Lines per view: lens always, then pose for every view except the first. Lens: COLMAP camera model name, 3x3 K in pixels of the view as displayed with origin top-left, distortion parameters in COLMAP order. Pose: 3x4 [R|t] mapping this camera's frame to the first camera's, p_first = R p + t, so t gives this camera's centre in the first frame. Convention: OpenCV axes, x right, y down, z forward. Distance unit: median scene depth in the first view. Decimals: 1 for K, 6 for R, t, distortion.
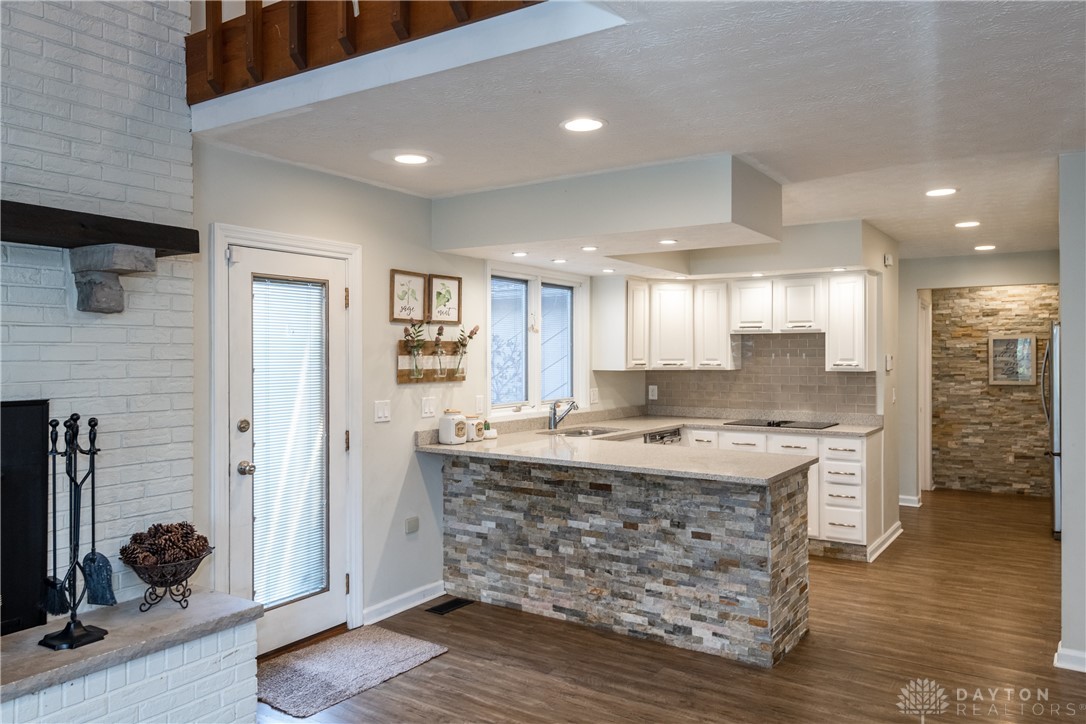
lens RADIAL K [[785.8, 0, 547.6], [0, 785.8, 360.9], [0, 0, 1]] dist [-0.035785, -0.002650]
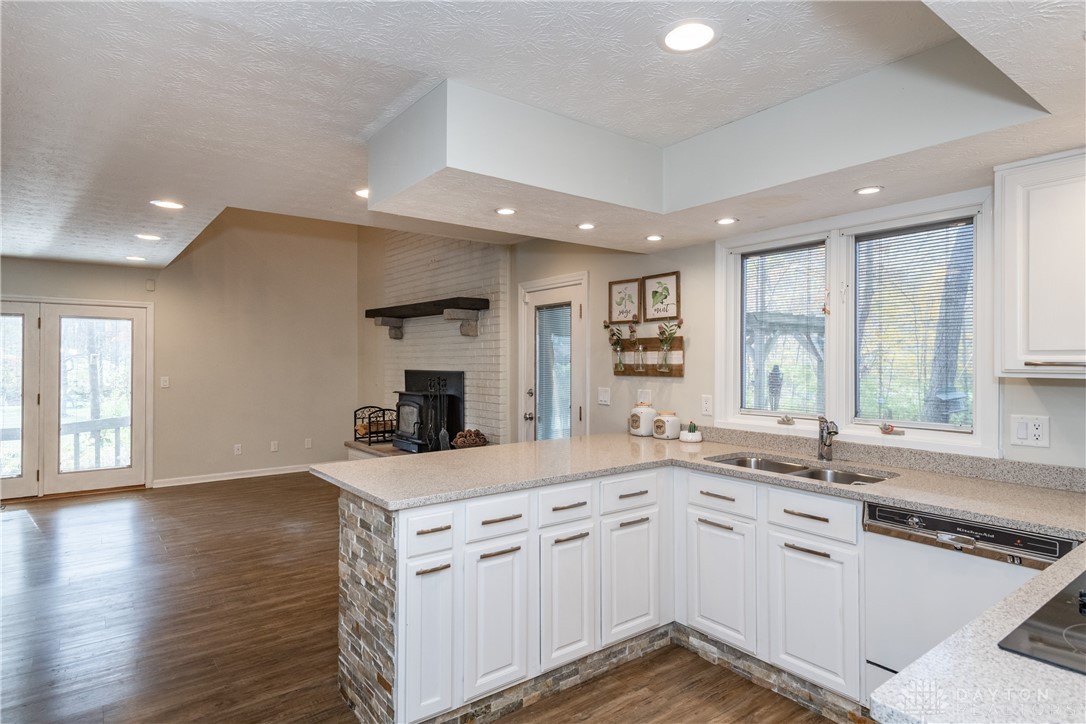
lens RADIAL K [[607.2, 0, 549.5], [0, 607.2, 357.5], [0, 0, 1]] dist [0.000767, -0.003174]
pose [[-0.337280, -0.004125, -0.941395, 0.694420], [-0.004993, 0.999984, -0.002593, 0.004544], [0.941391, 0.003825, -0.337295, 1.169471]]
